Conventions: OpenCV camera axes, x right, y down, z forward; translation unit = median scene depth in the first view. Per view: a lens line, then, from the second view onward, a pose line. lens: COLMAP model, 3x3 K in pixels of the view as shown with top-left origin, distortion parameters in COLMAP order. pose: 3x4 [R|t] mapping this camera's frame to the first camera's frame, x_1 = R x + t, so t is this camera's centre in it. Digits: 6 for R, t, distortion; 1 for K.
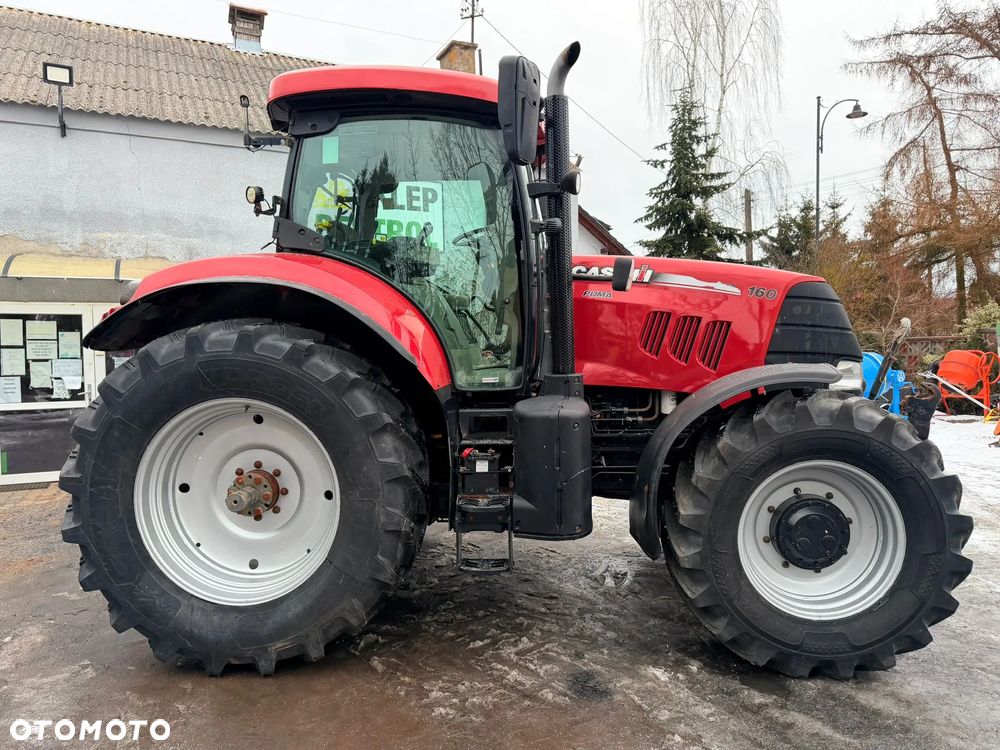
lens RADIAL K [[701.5, 0, 500.2], [0, 701.5, 371.7], [0, 0, 1]] dist [0.039094, -0.039960]
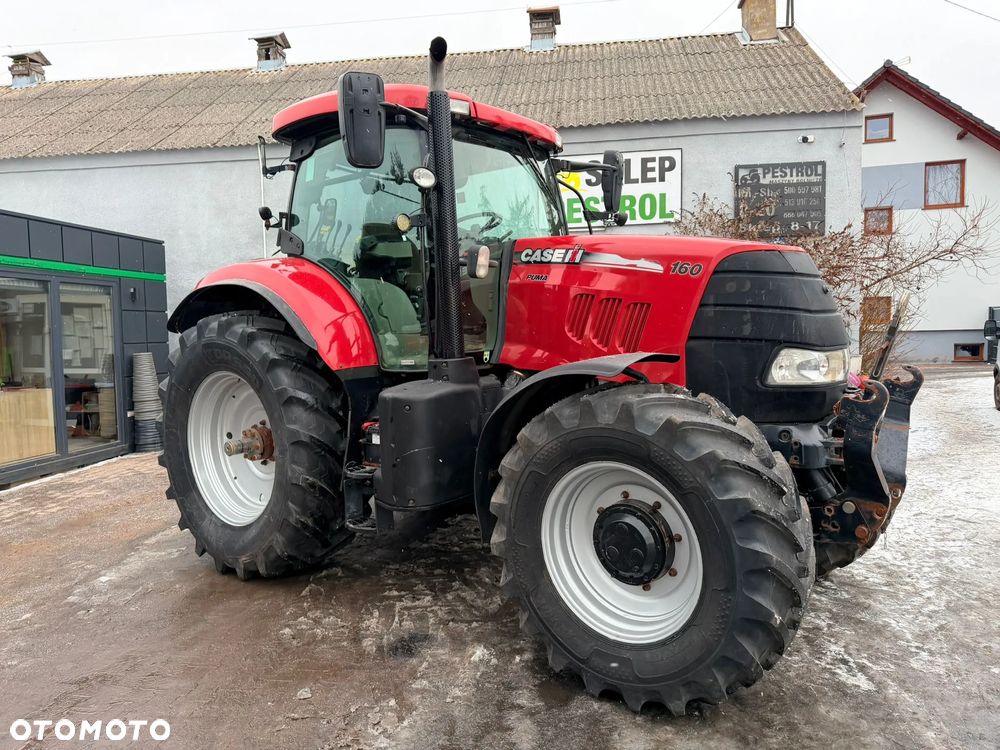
lens RADIAL K [[701.5, 0, 500.2], [0, 701.5, 373.1], [0, 0, 1]] dist [0.039094, -0.039960]
pose [[0.825626, 0.033535, -0.563220, 0.733104], [-0.007830, 0.998817, 0.047993, -0.025302], [0.564164, -0.035215, 0.824912, 0.170402]]
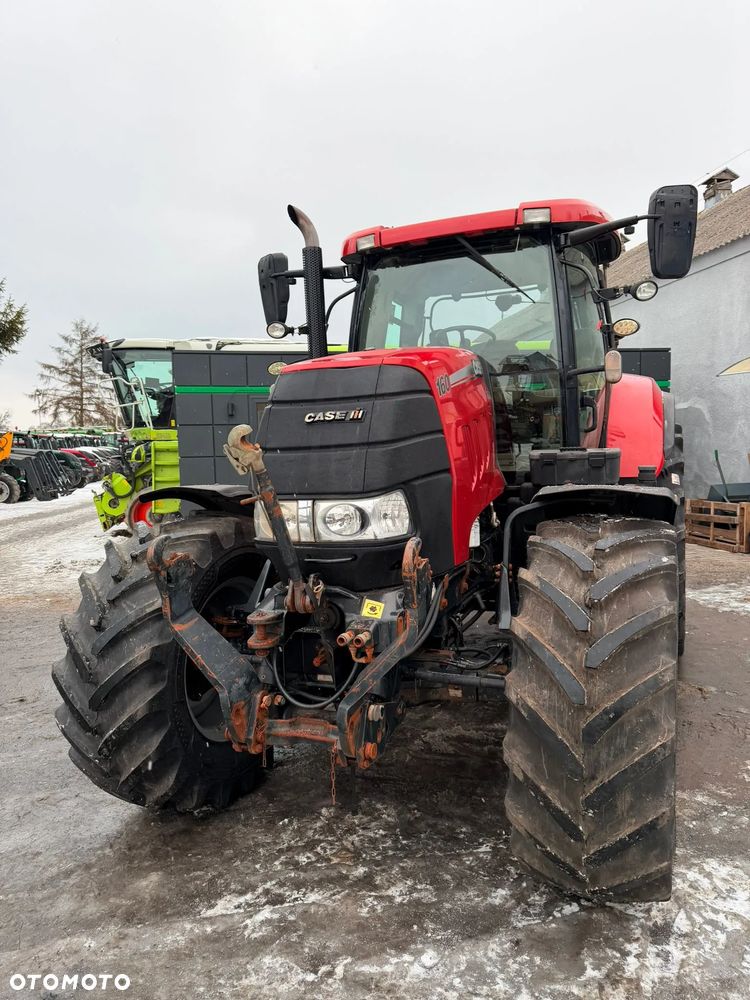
lens RADIAL K [[701.5, 0, 380.9], [0, 701.5, 499.6], [0, 0, 1]] dist [0.039094, -0.039960]
pose [[-0.299489, 0.099829, -0.948863, 1.185953], [0.002372, 0.994586, 0.103890, -0.084651], [0.954097, 0.028863, -0.298105, 1.432673]]
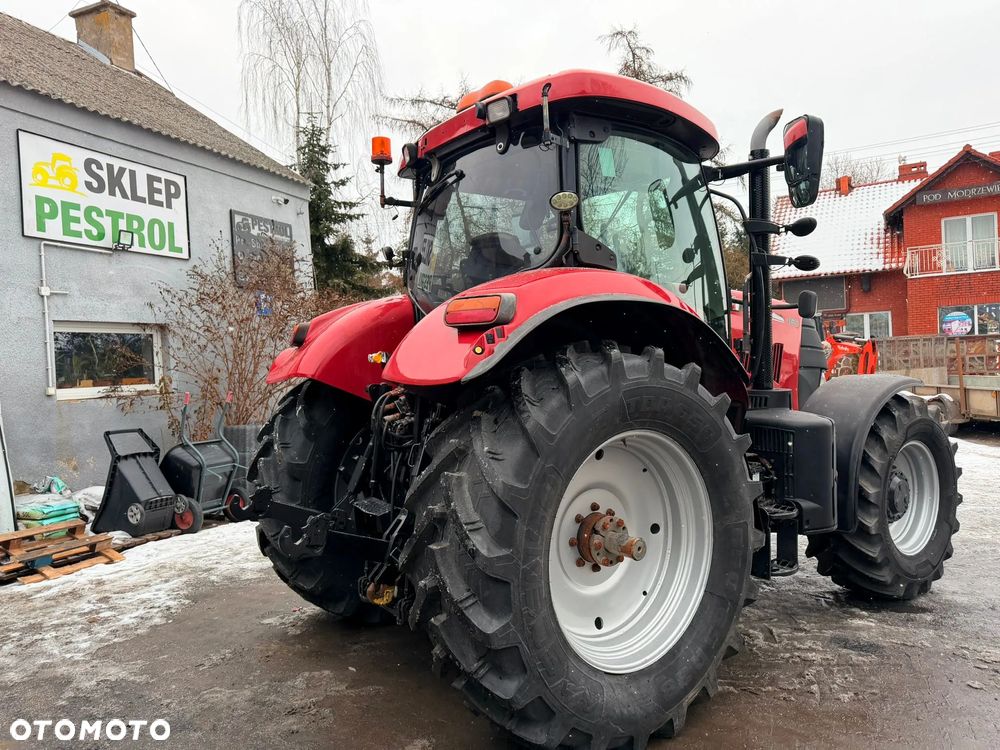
lens RADIAL K [[701.5, 0, 485.9], [0, 701.5, 376.3], [0, 0, 1]] dist [0.039094, -0.039960]
pose [[0.763610, -0.029397, 0.645008, -0.984803], [0.046265, 0.998886, -0.009247, -0.028128], [-0.644018, 0.036902, 0.764120, 0.406962]]
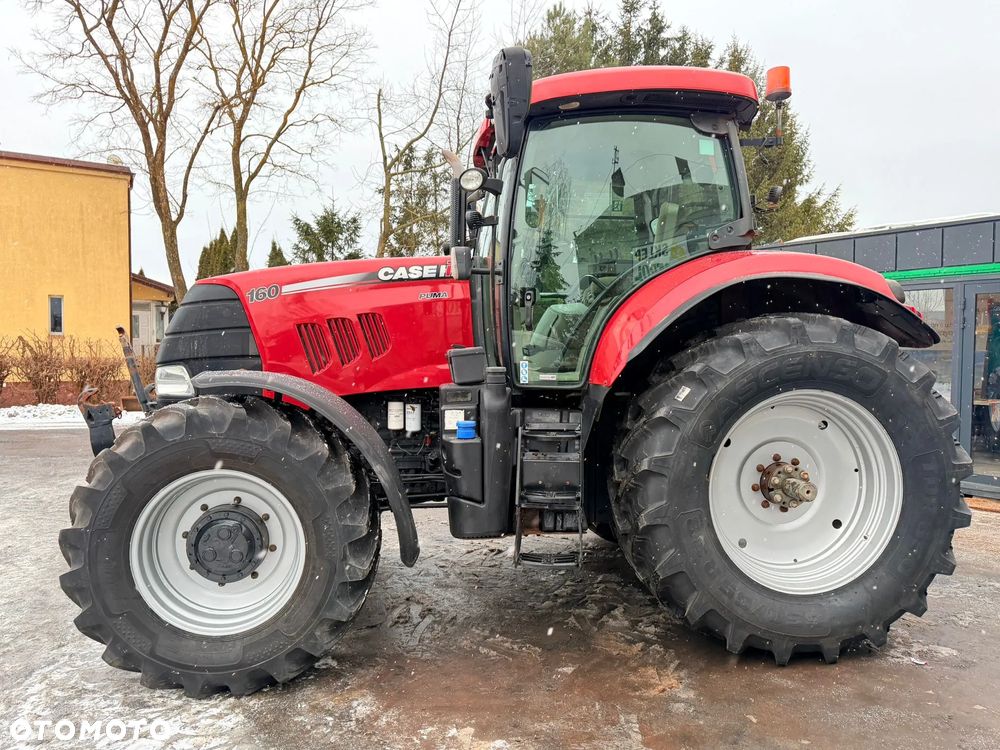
lens RADIAL K [[701.5, 0, 505.0], [0, 701.5, 379.2], [0, 0, 1]] dist [0.039094, -0.039960]
pose [[-0.979573, 0.019261, -0.200166, 0.276336], [0.005183, 0.997490, 0.070617, -0.074986], [0.201024, 0.068137, -0.977214, 2.381246]]
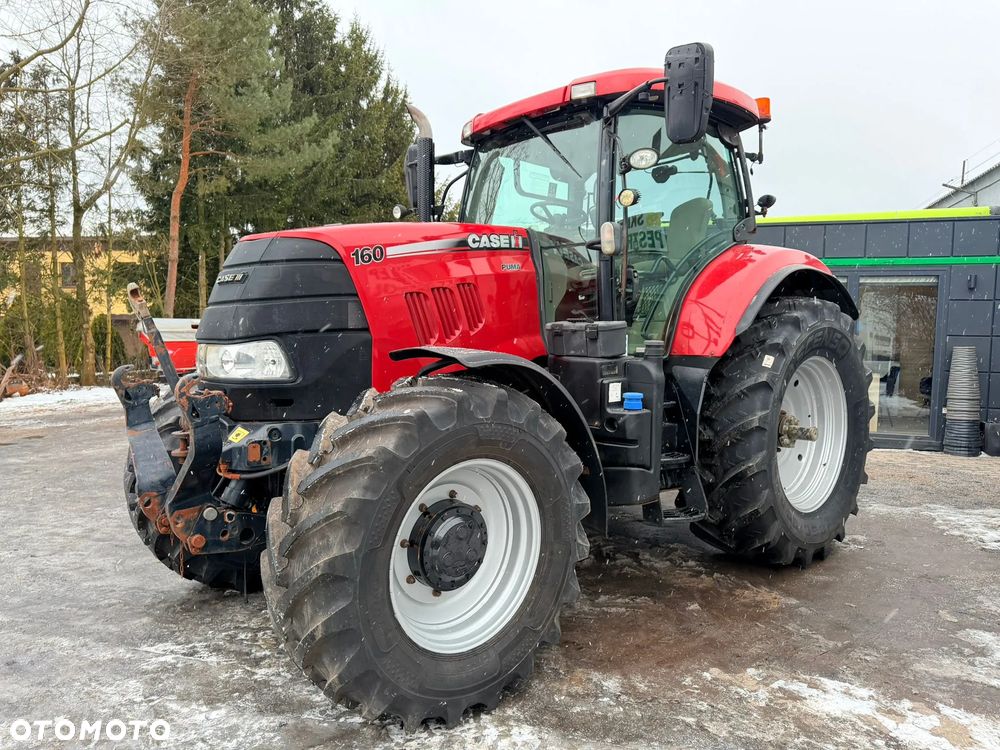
lens RADIAL K [[701.5, 0, 502.2], [0, 701.5, 371.1], [0, 0, 1]] dist [0.039094, -0.039960]
pose [[-0.694330, 0.053381, -0.717674, 0.946858], [-0.021295, 0.995285, 0.094632, -0.071894], [0.719341, 0.080989, -0.689920, 2.013382]]
